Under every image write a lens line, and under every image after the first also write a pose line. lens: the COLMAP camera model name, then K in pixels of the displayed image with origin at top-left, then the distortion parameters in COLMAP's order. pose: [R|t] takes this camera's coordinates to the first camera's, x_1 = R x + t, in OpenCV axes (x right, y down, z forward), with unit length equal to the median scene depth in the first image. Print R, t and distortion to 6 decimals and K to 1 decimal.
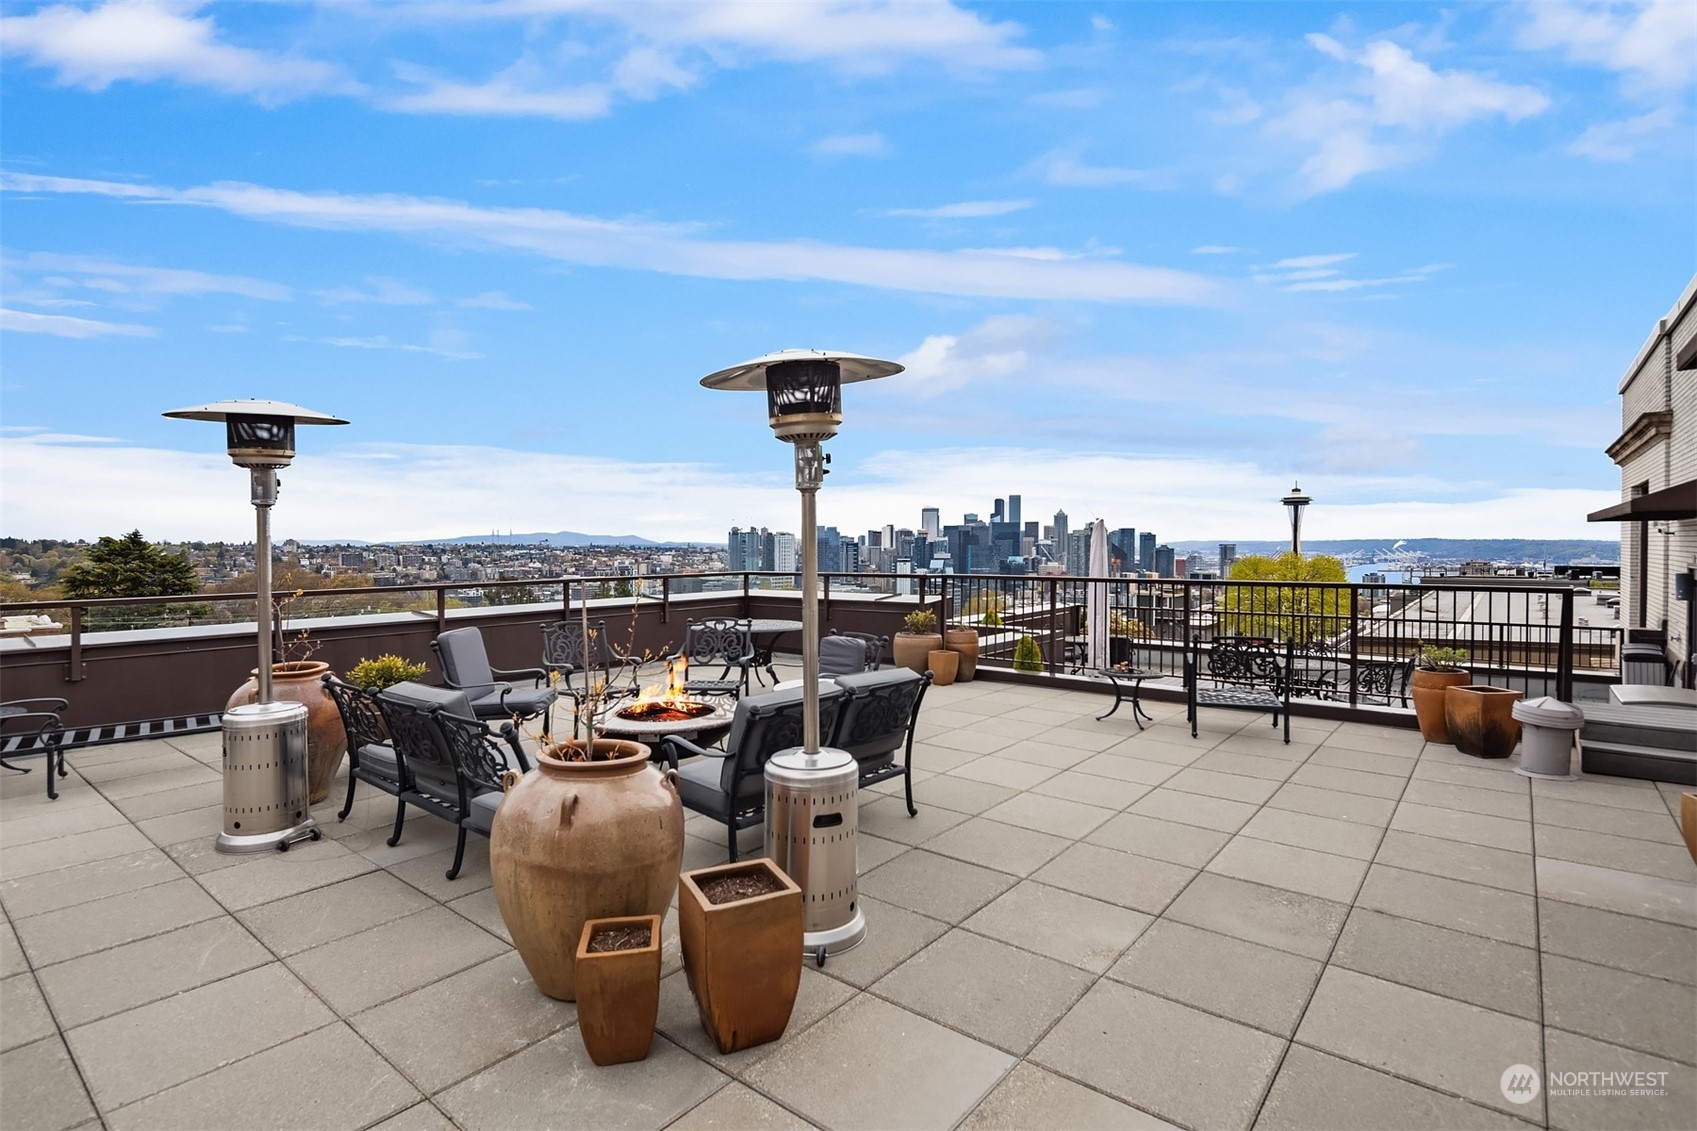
lens RADIAL K [[840.1, 0, 850.7], [0, 840.1, 568.0], [0, 0, 1]] dist [0.014010, -0.003701]
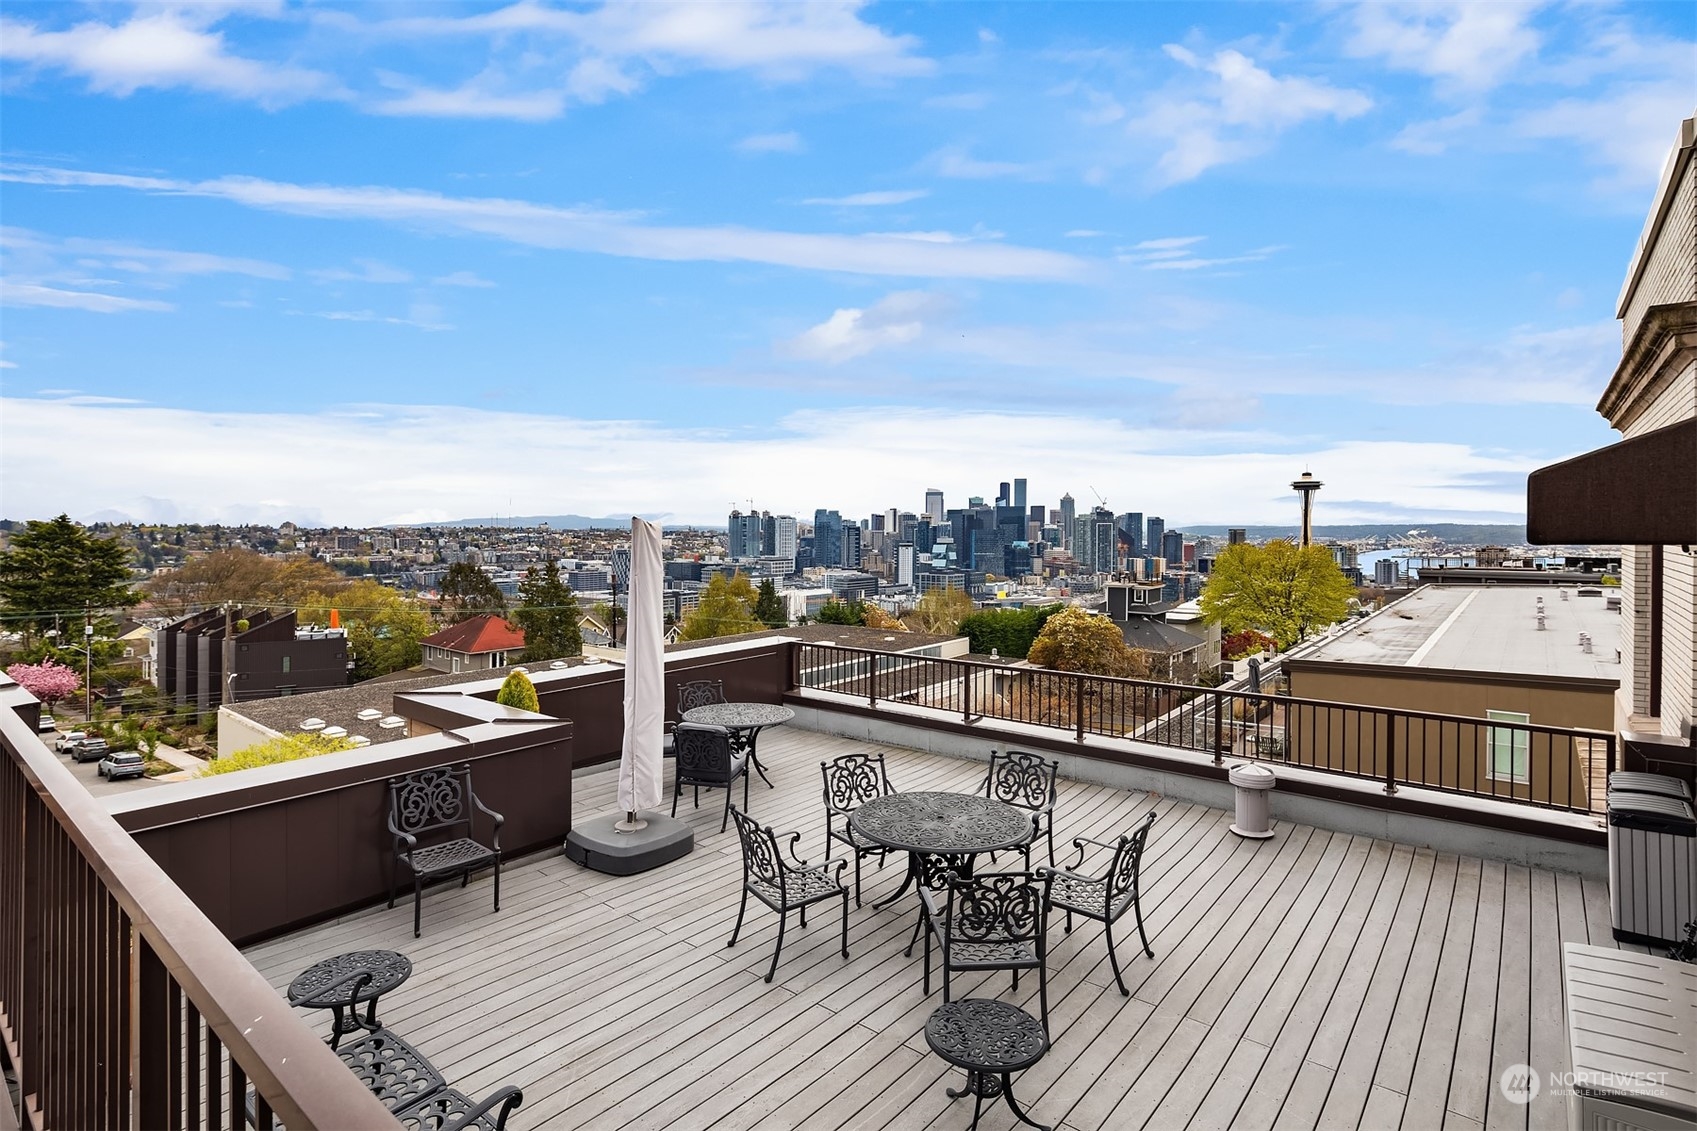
lens RADIAL K [[840.1, 0, 840.8], [0, 840.1, 555.3], [0, 0, 1]] dist [0.014010, -0.003701]
pose [[0.999828, 0.003899, -0.018127, 0.106769], [-0.003825, 0.999984, 0.004113, 0.049708], [0.018143, -0.004043, 0.999827, -0.133333]]
